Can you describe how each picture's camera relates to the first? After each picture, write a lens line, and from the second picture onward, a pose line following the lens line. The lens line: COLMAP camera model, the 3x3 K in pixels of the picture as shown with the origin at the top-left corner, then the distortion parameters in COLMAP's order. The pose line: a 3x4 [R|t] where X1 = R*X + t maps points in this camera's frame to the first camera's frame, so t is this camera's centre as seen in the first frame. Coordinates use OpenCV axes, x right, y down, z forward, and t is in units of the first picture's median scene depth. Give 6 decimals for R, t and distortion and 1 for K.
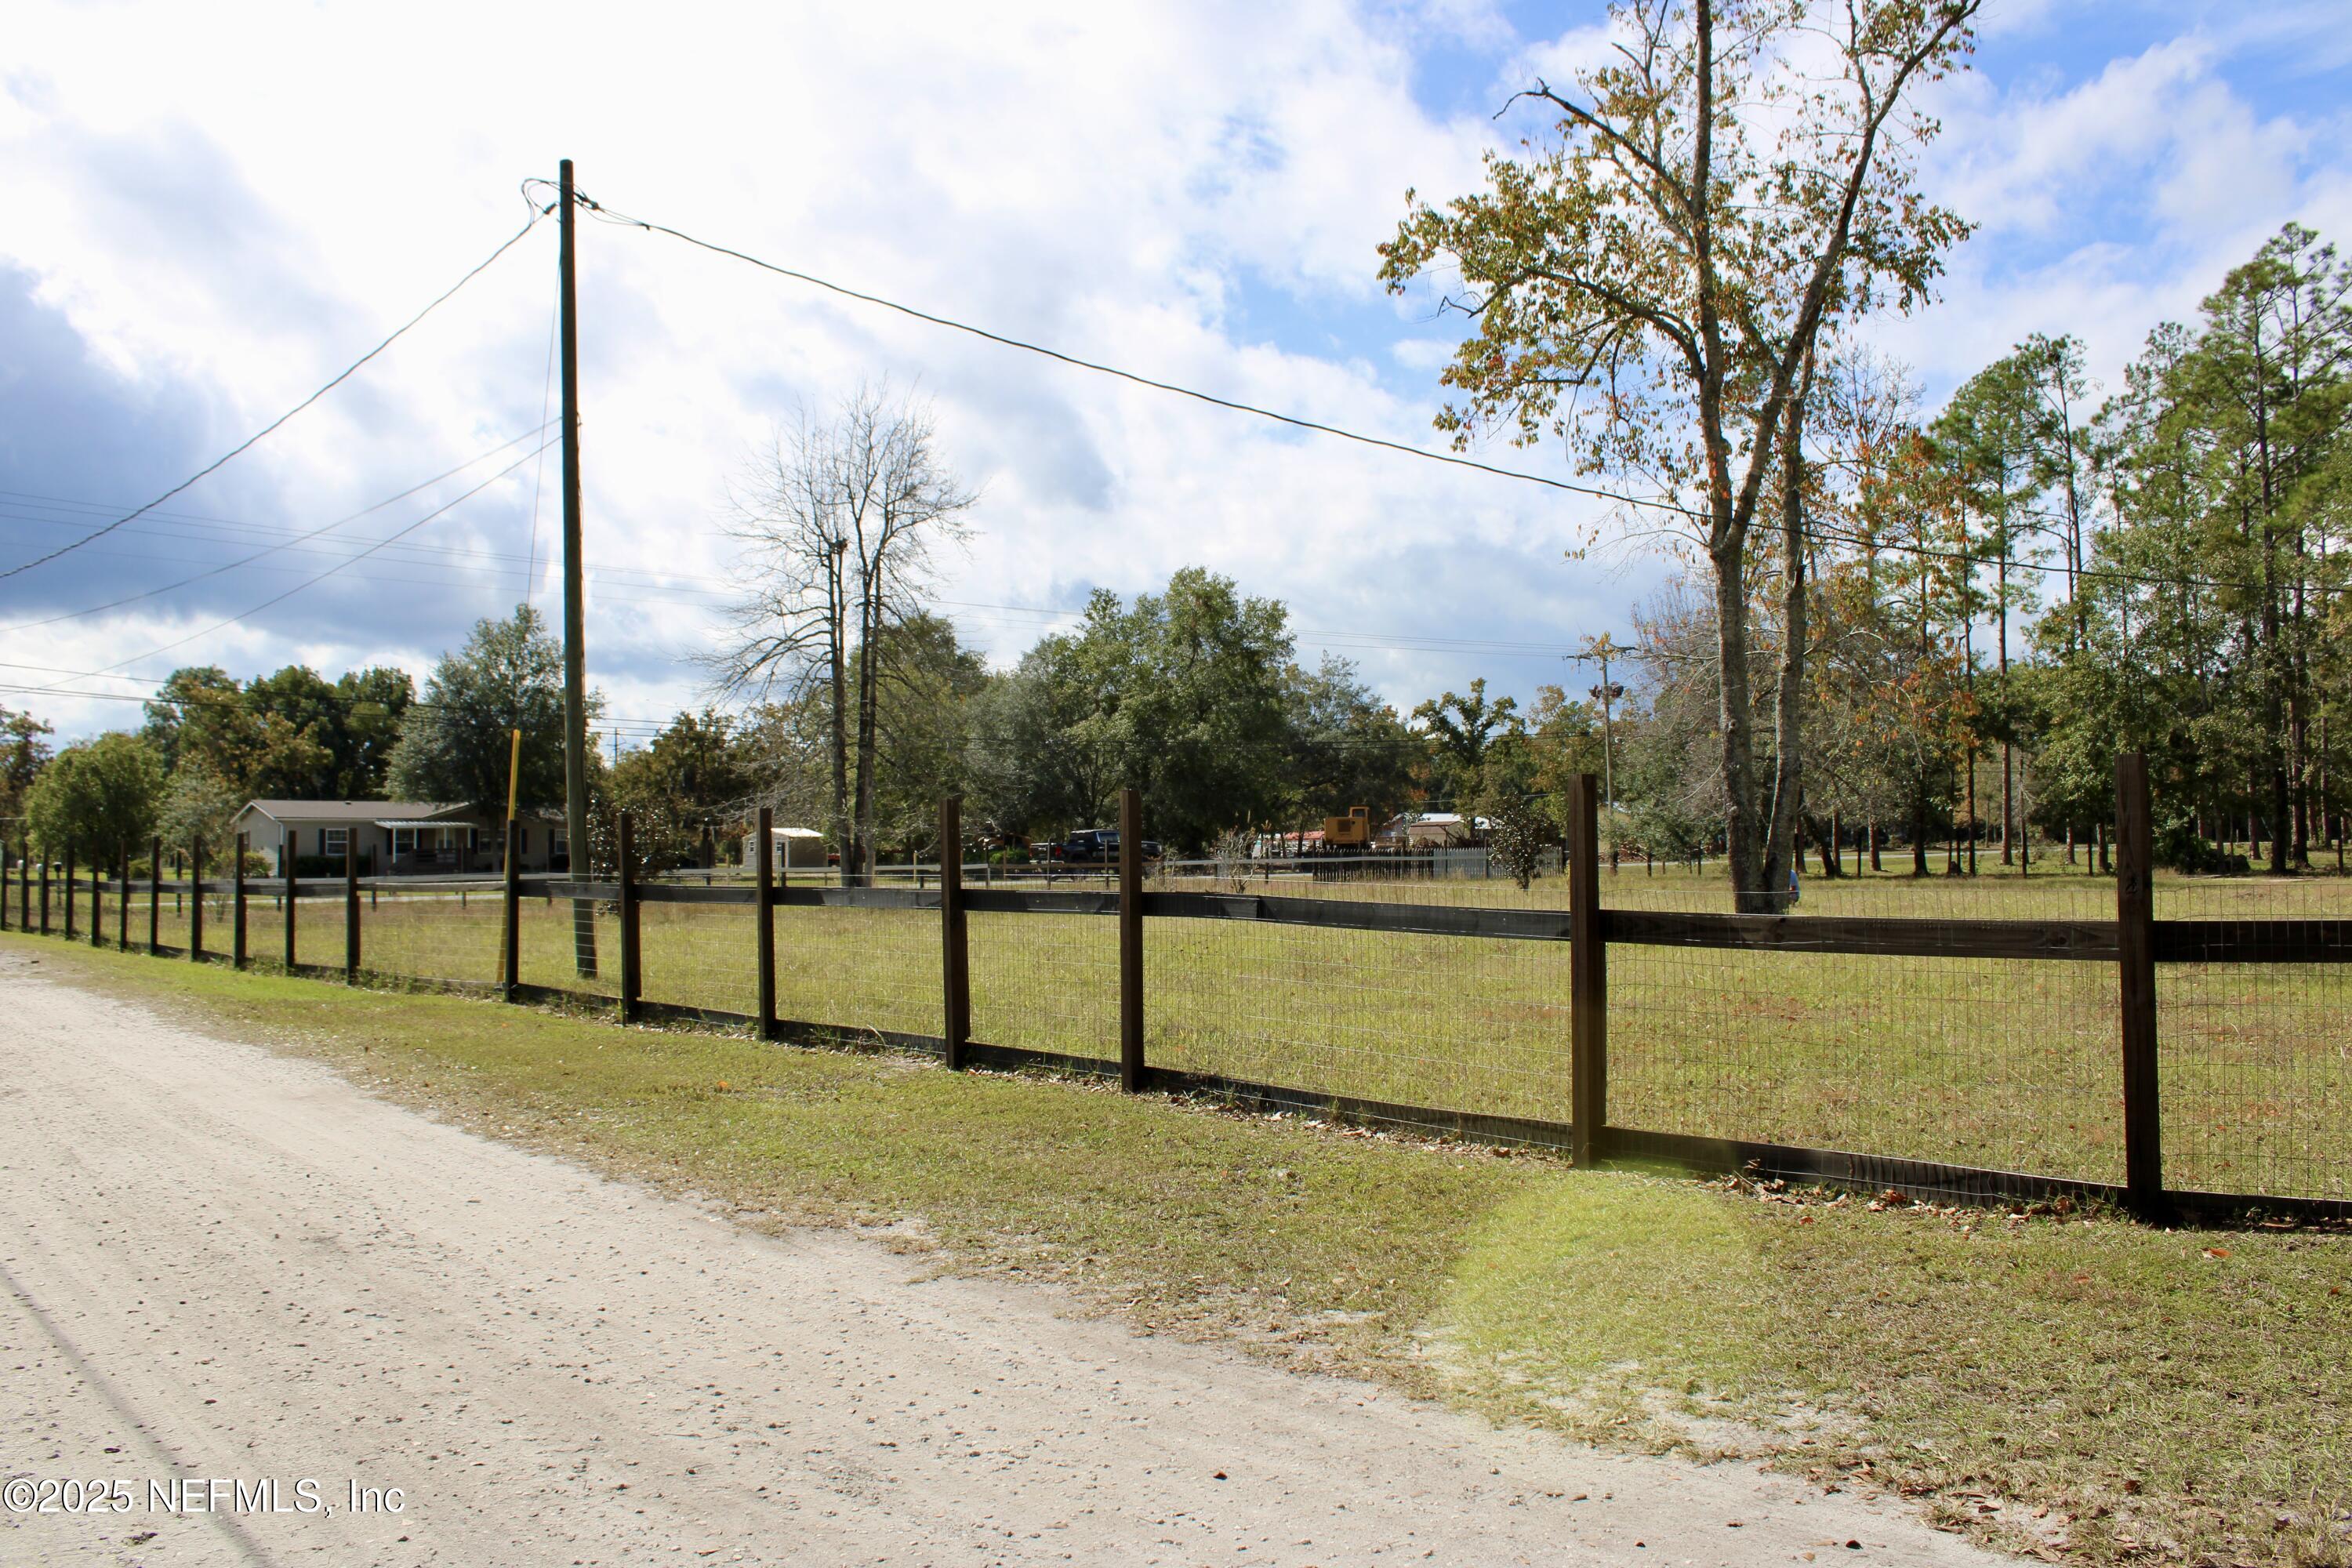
lens RADIAL K [[1944.7, 0, 1180.7], [0, 1944.7, 778.9], [0, 0, 1]] dist [-0.164184, 0.144169]
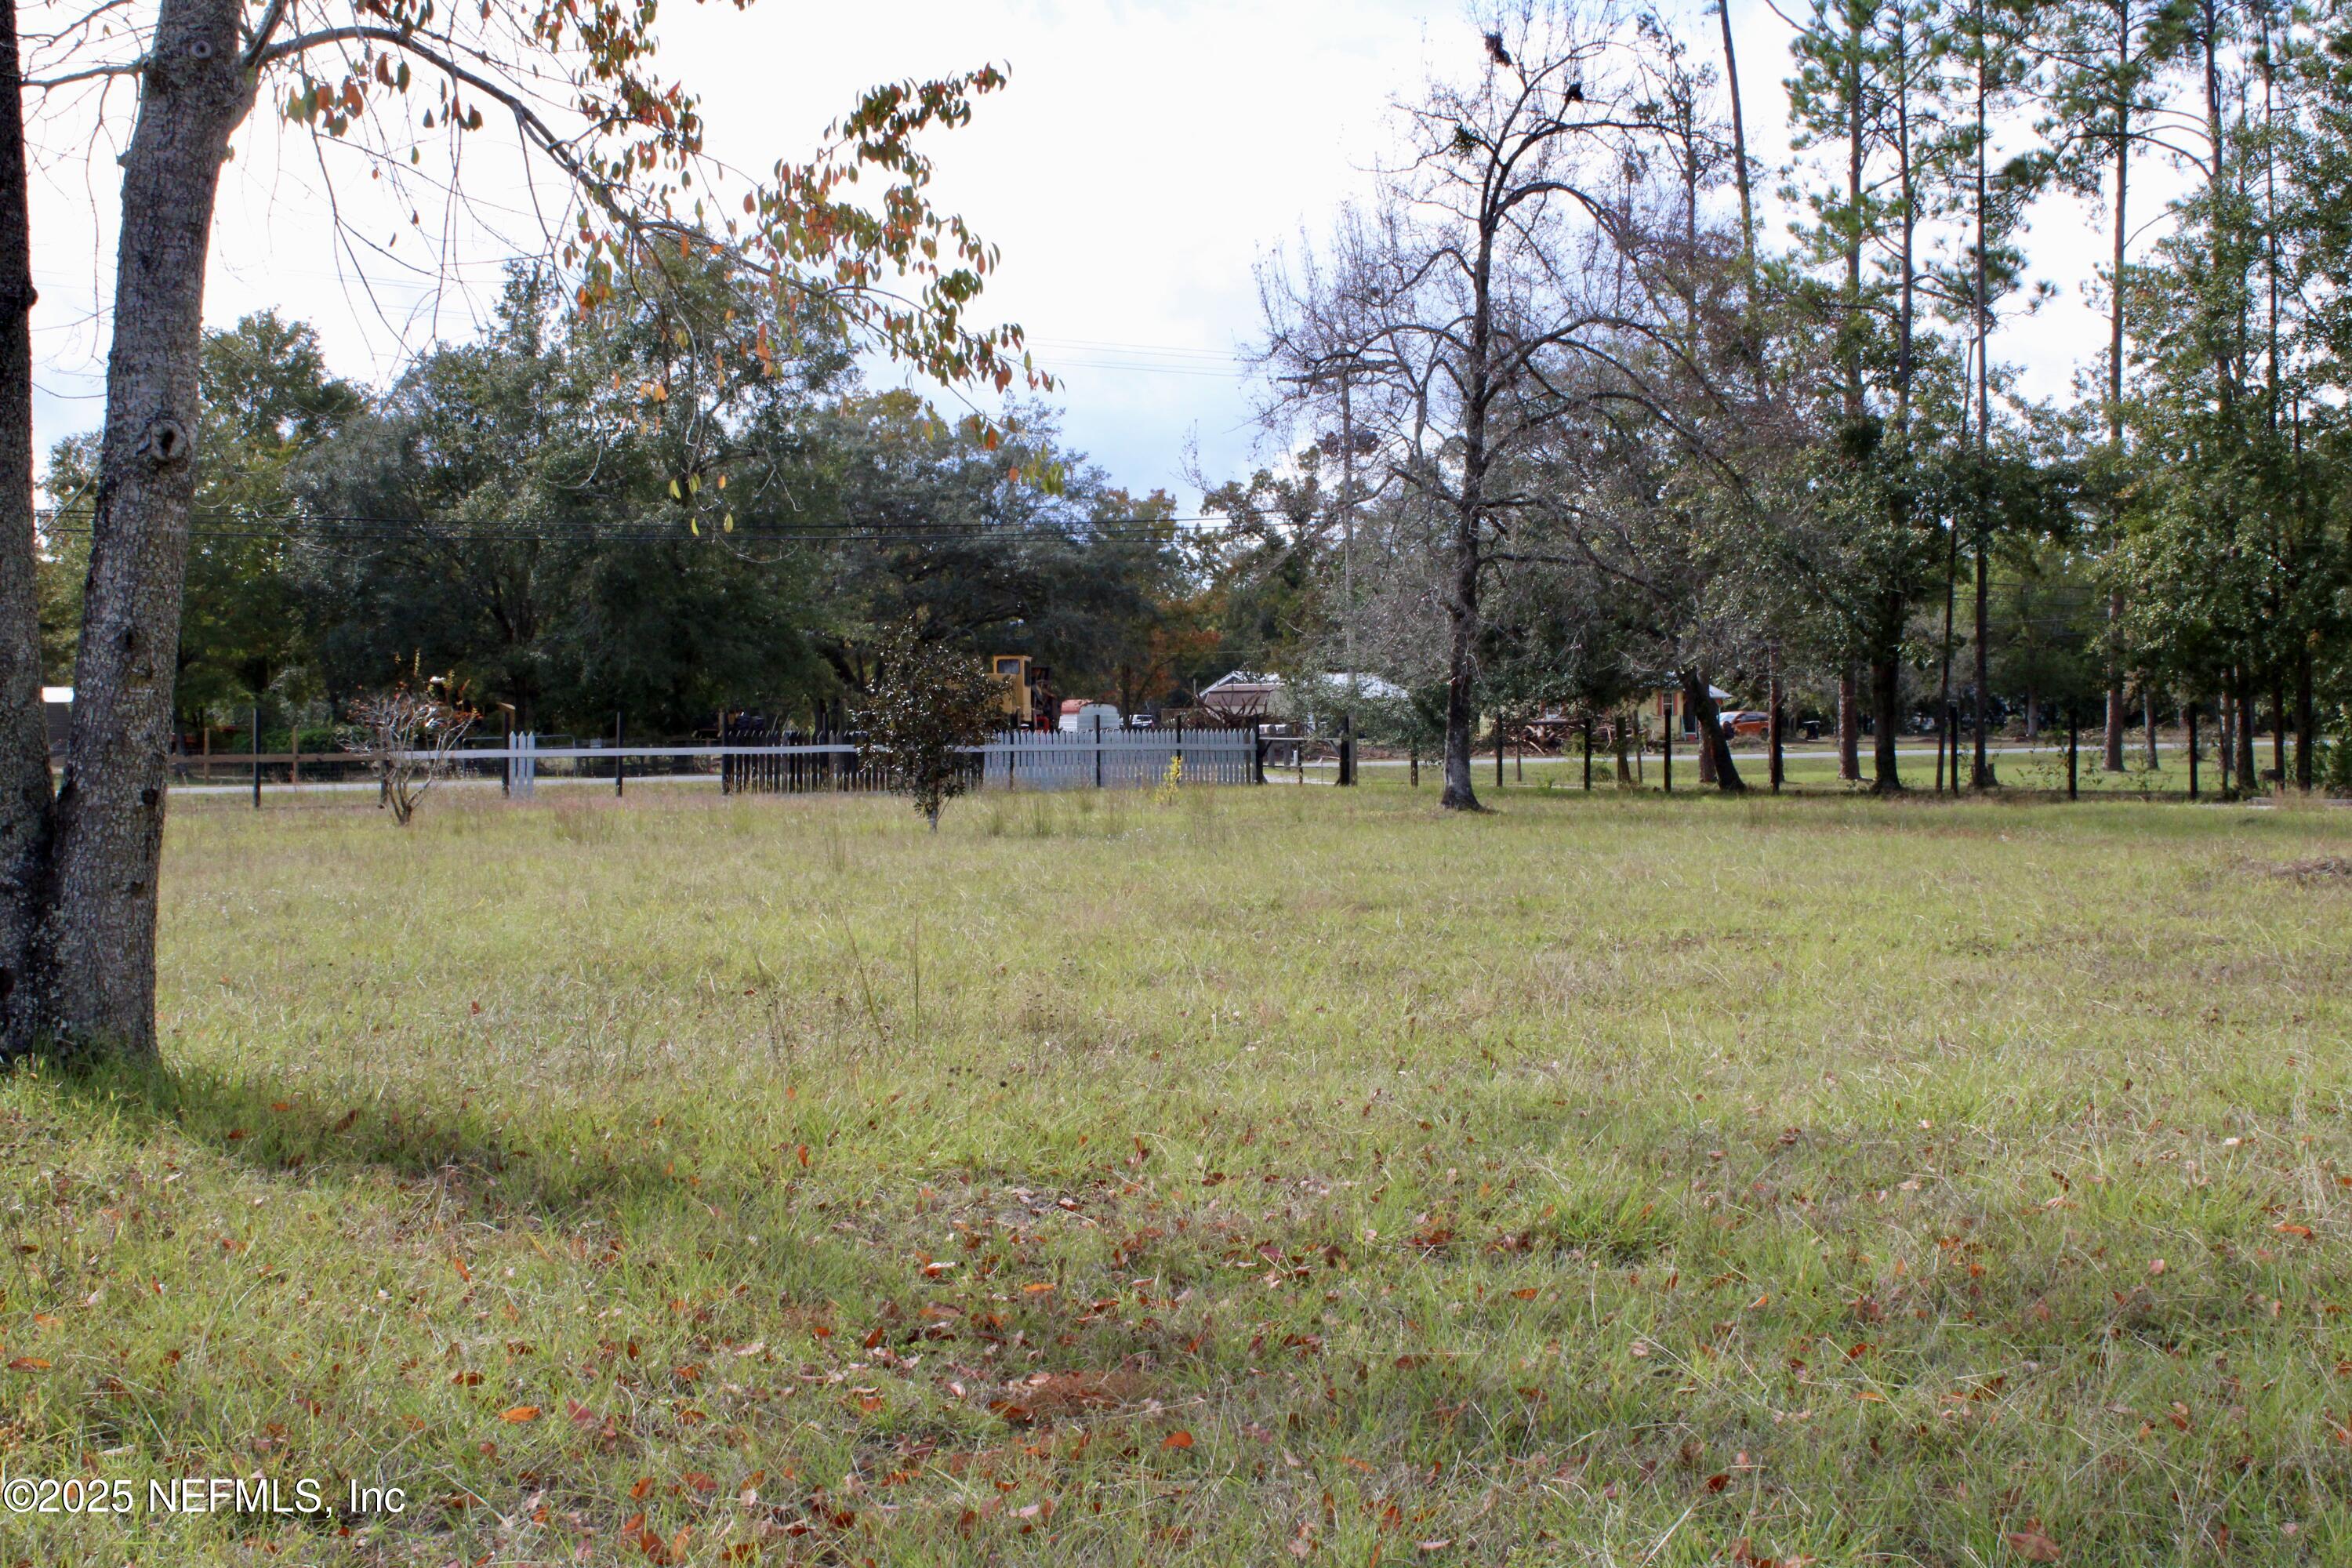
lens RADIAL K [[2961.2, 0, 1174.2], [0, 2961.2, 797.6], [0, 0, 1]] dist [-0.078652, 0.000000]
pose [[0.998420, 0.005347, 0.055942, 0.144517], [-0.008701, 0.998167, 0.059886, 0.005418], [-0.055519, -0.060278, 0.996636, 0.193701]]
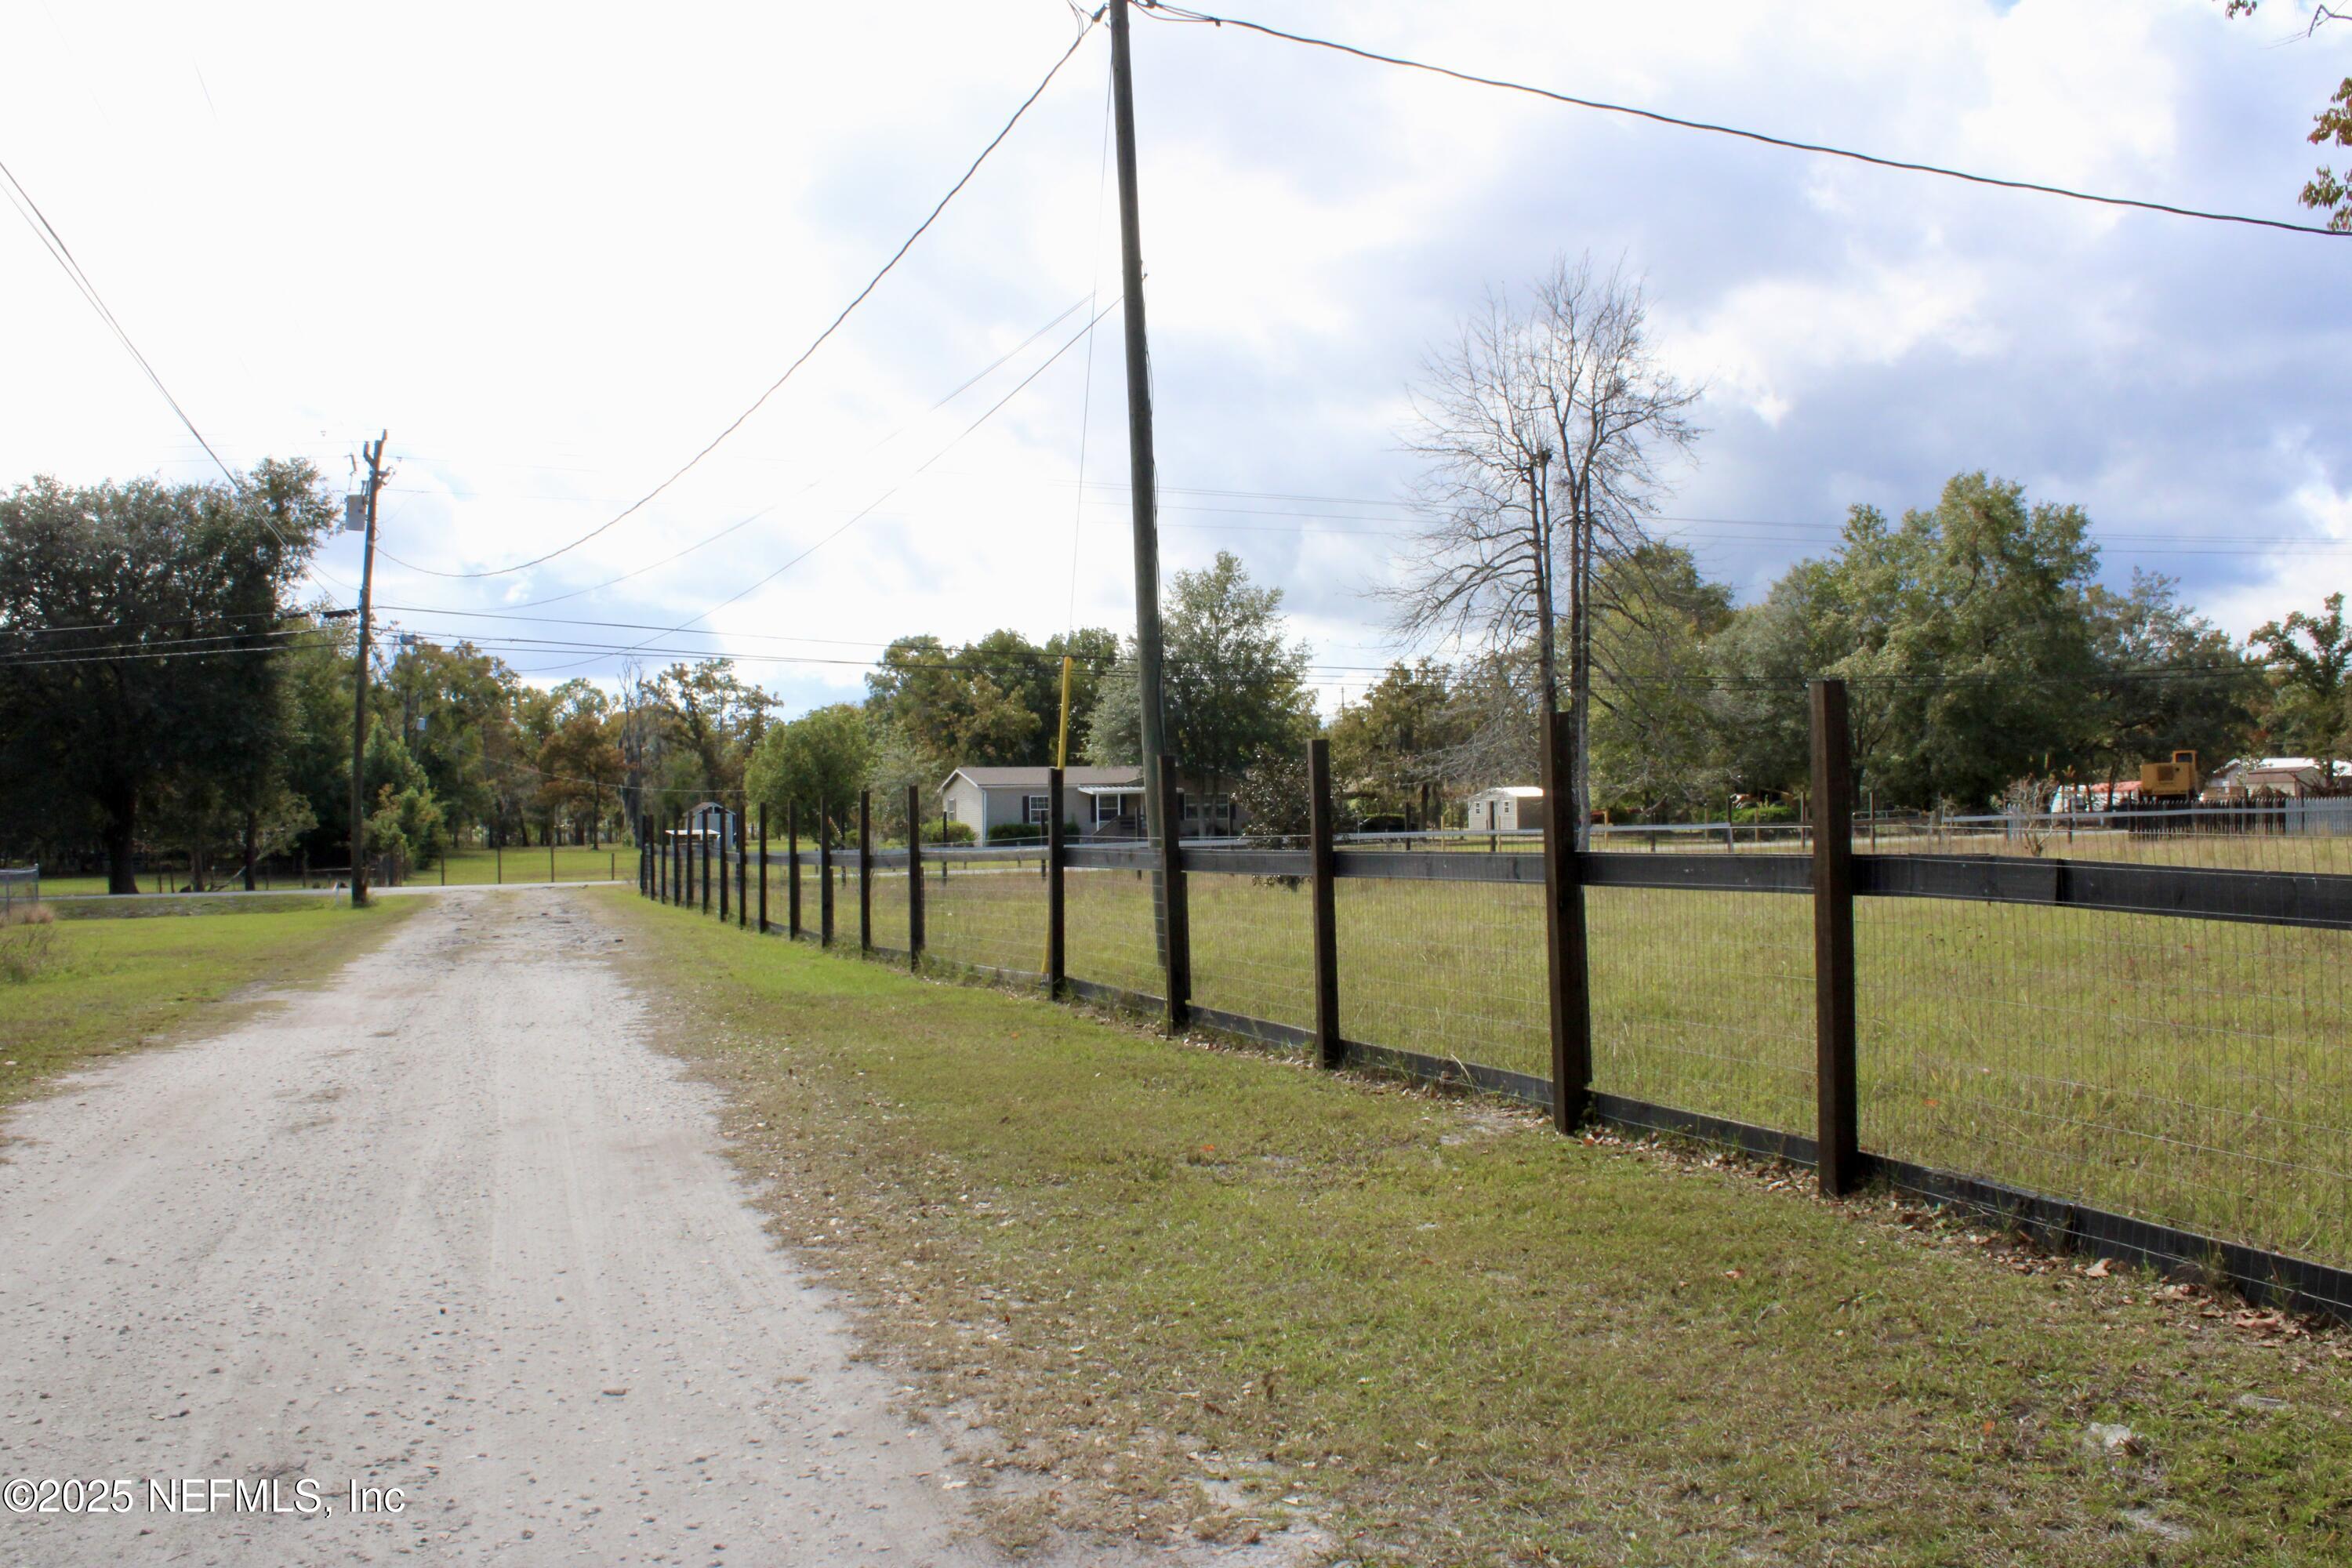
lens RADIAL K [[2087.7, 0, 1217.3], [0, 2087.7, 775.0], [0, 0, 1]] dist [-0.138259, 0.125325]
pose [[0.939119, -0.017517, -0.343145, 0.002157], [0.024088, 0.999599, 0.014898, 0.003059], [0.342746, -0.022257, 0.939164, 0.052336]]
